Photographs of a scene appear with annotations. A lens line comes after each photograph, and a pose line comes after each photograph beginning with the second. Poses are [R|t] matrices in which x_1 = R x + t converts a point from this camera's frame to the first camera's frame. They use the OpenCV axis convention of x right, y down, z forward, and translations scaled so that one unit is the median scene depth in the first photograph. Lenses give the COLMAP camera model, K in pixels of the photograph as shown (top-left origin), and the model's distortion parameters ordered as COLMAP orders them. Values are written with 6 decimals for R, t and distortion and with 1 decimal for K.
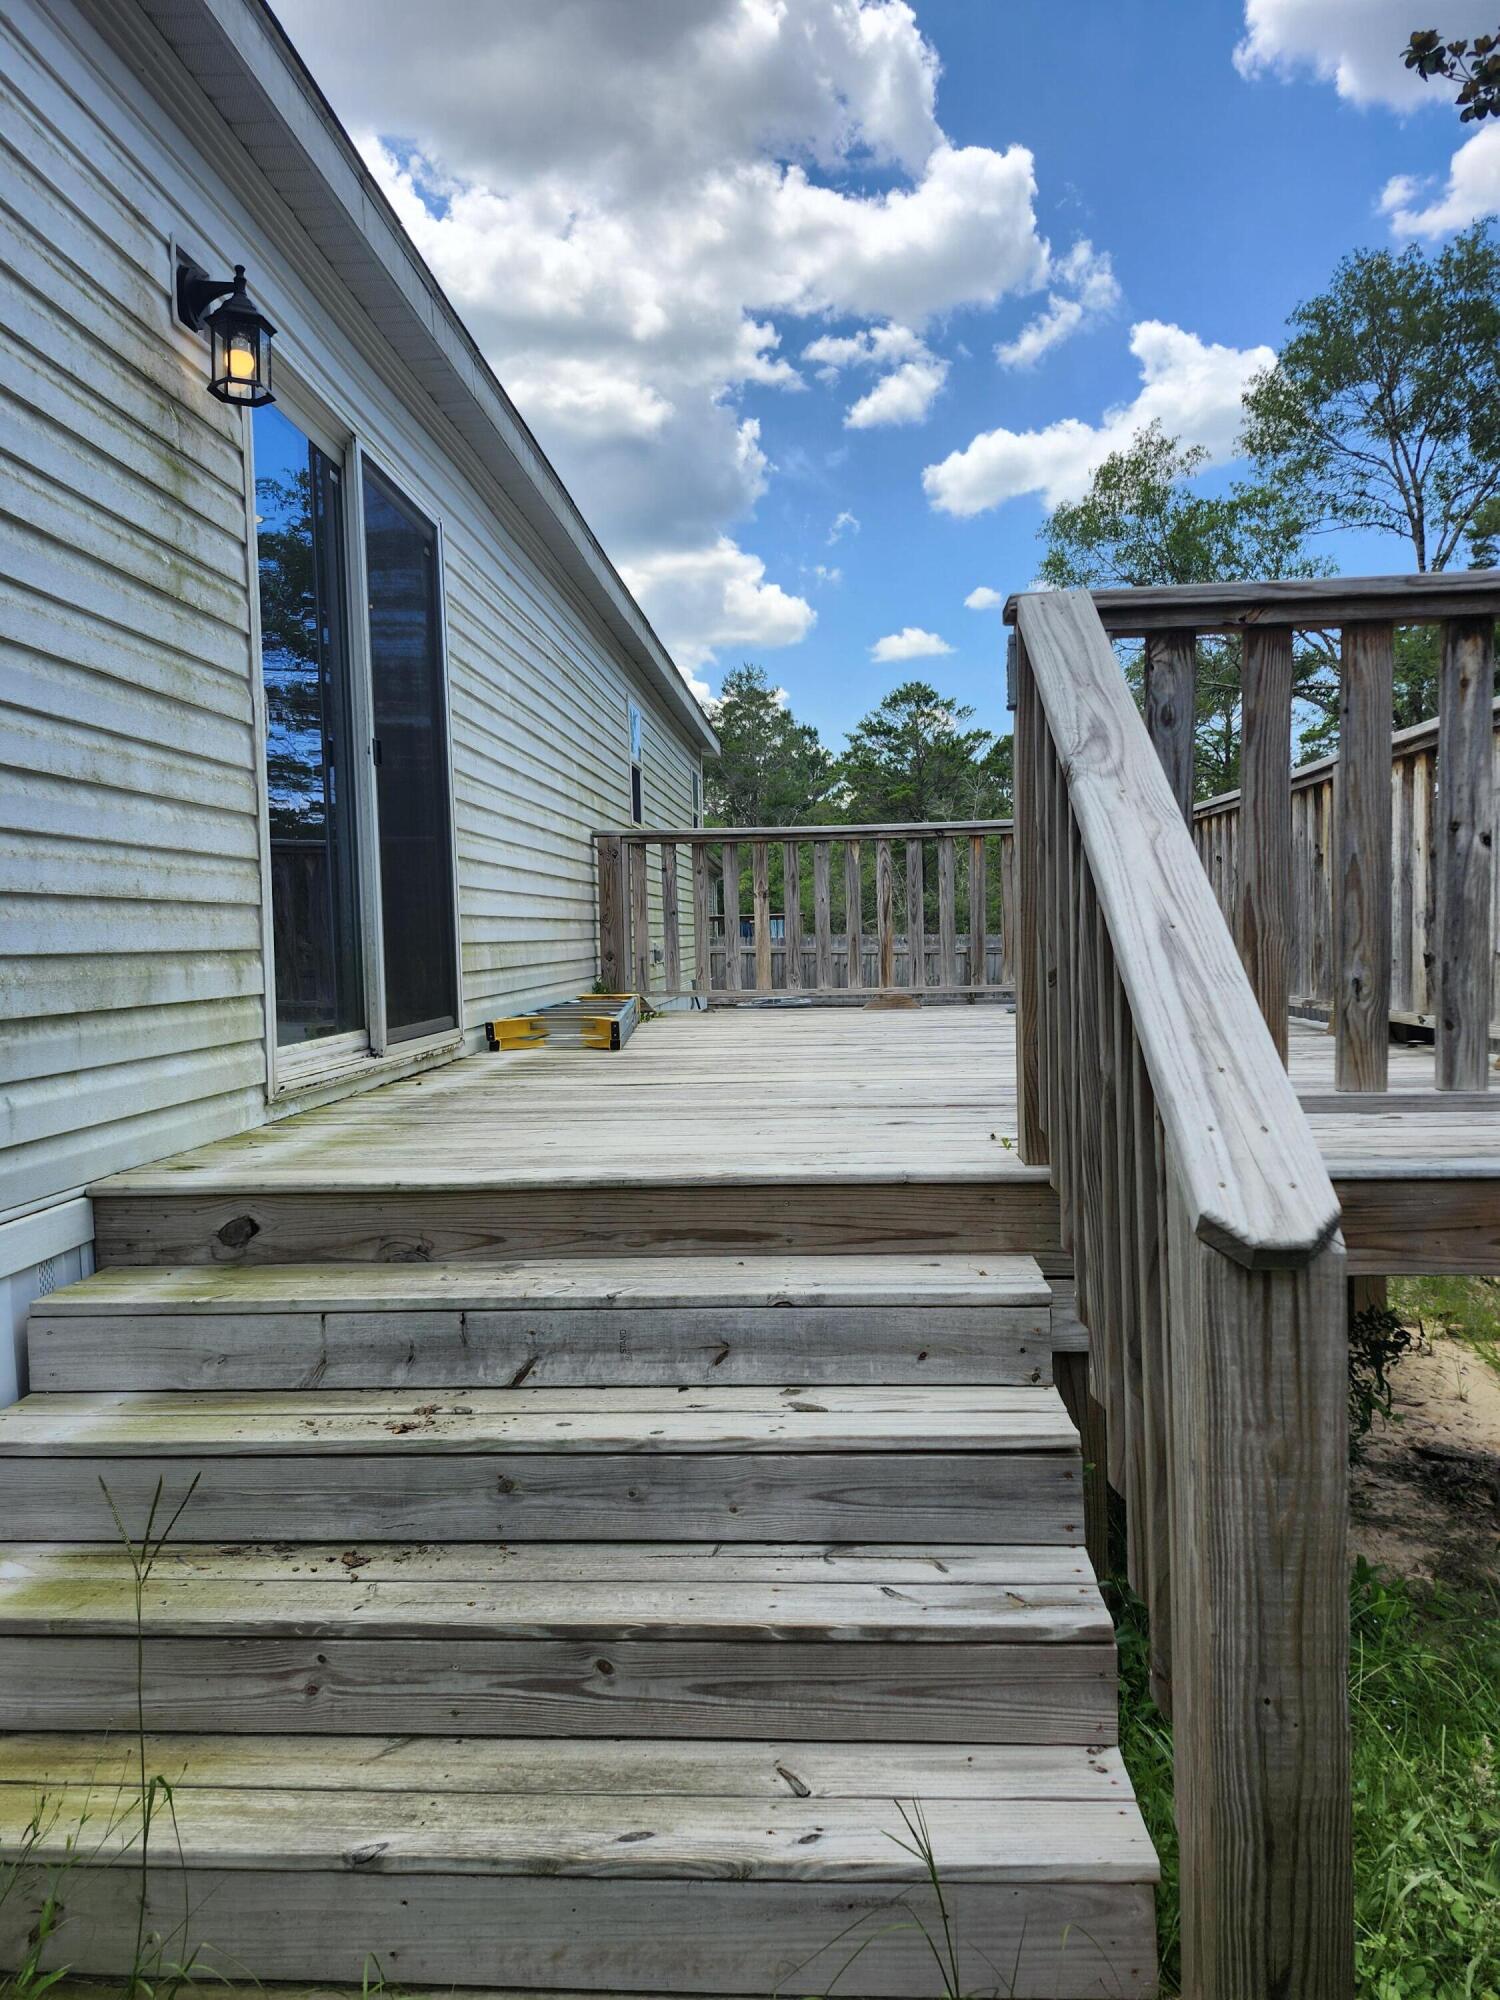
lens RADIAL K [[1410.6, 0, 745.6], [0, 1410.6, 988.7], [0, 0, 1]] dist [0.069356, -0.000777]
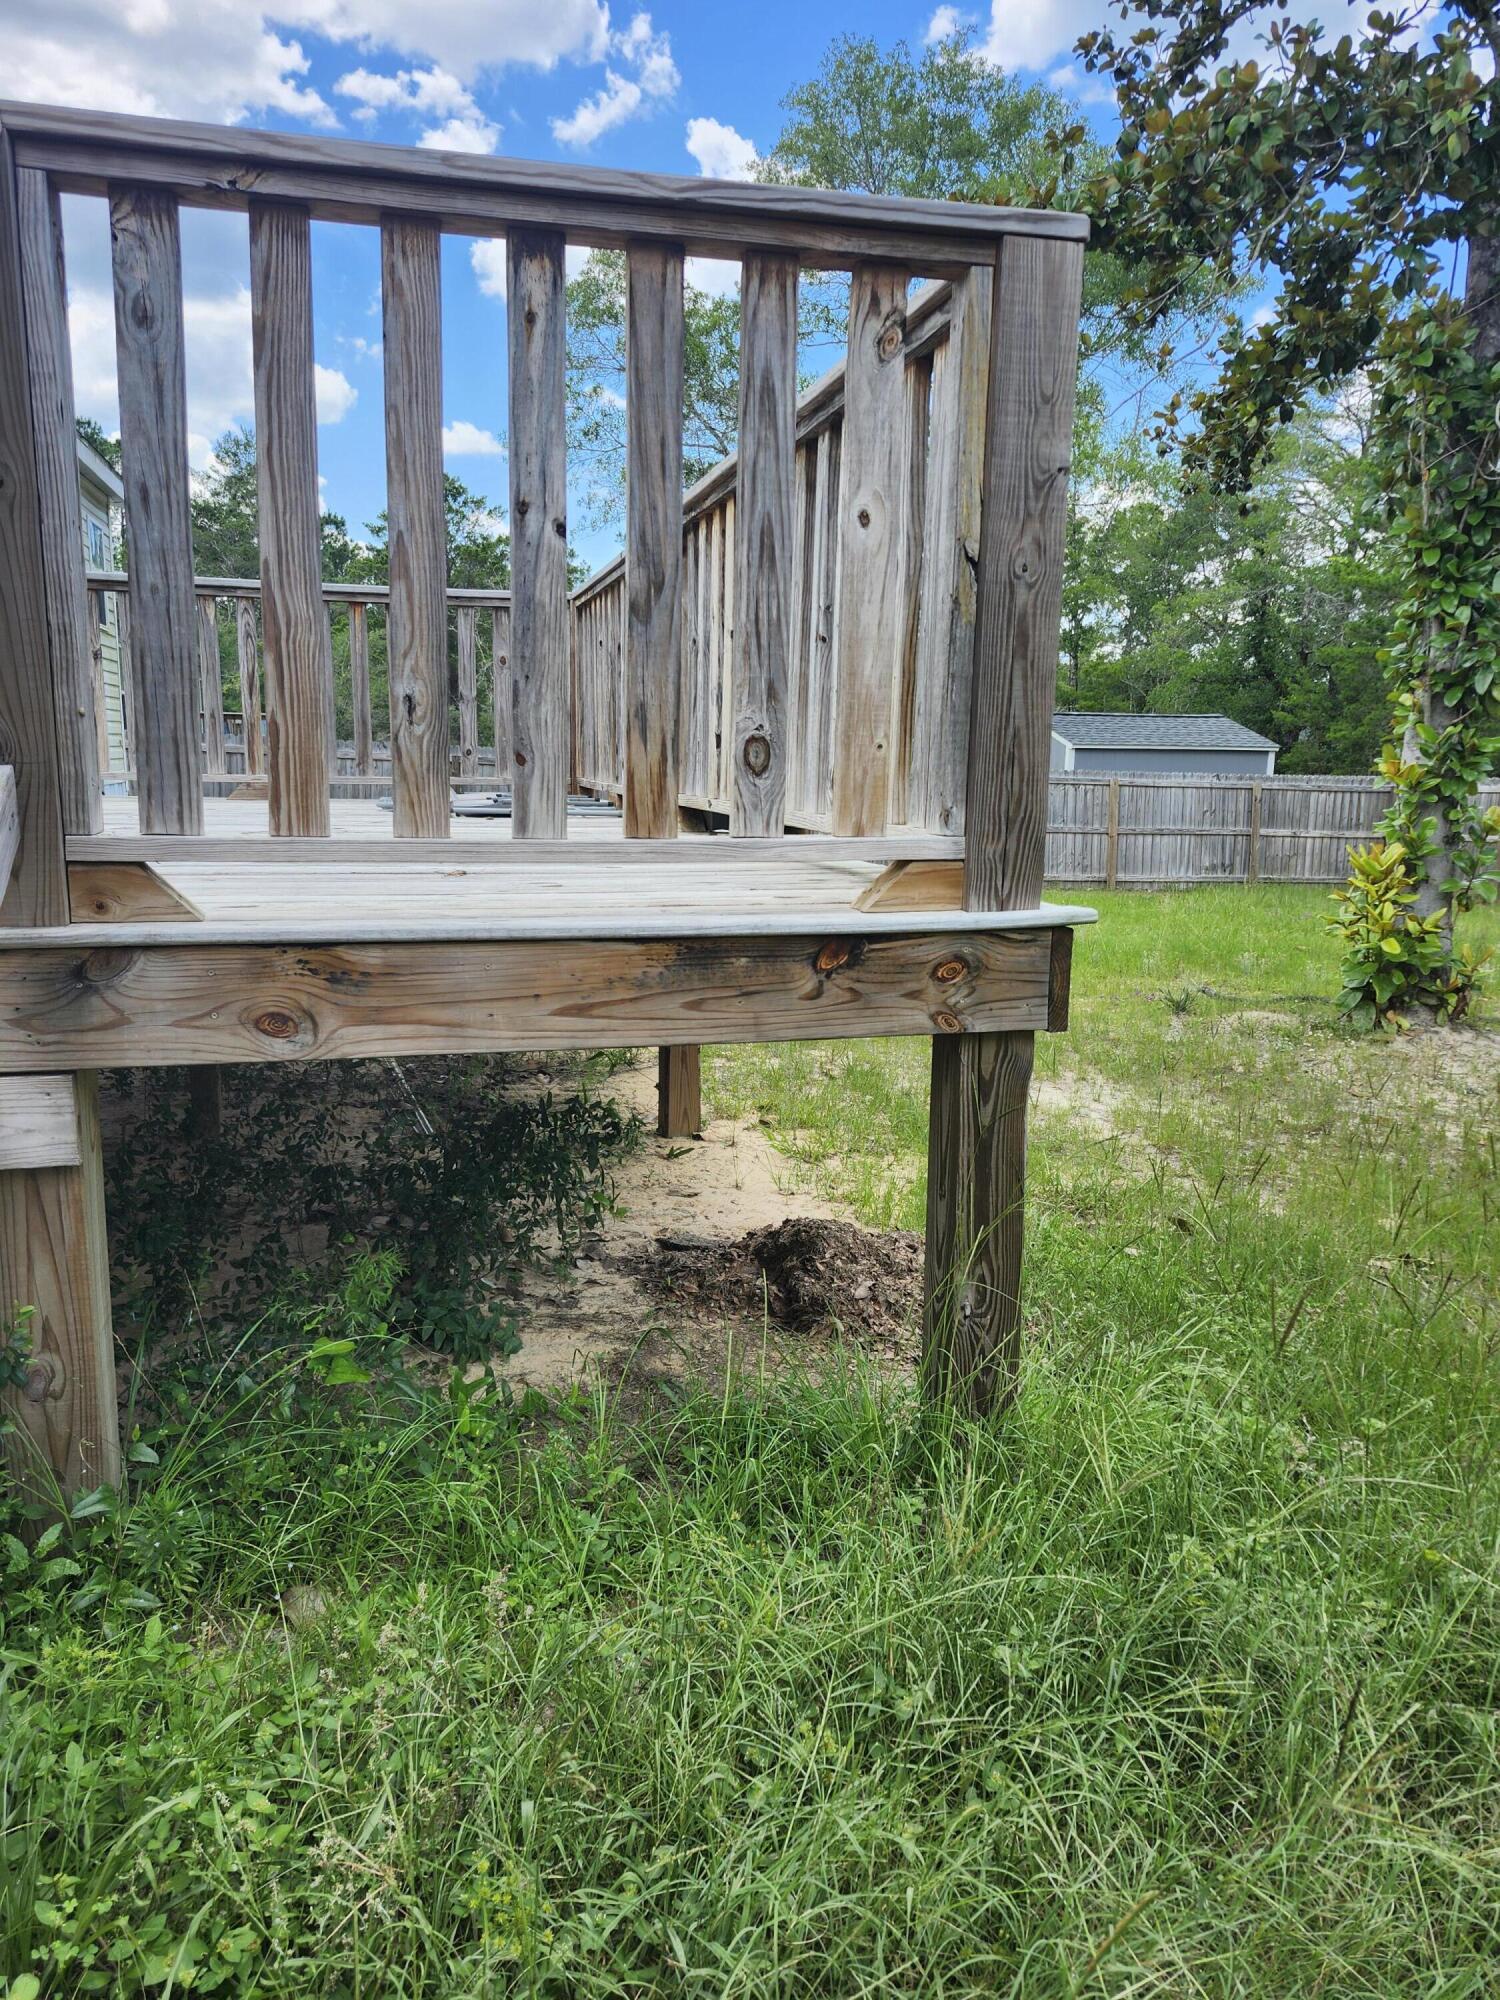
lens RADIAL K [[1419.2, 0, 700.1], [0, 1419.2, 995.6], [0, 0, 1]] dist [0.054714, -0.006132]
pose [[0.960333, -0.012531, 0.278576, 0.238843], [-0.023647, 0.991732, 0.126128, 0.036961], [-0.277853, -0.127712, 0.952096, 0.110792]]
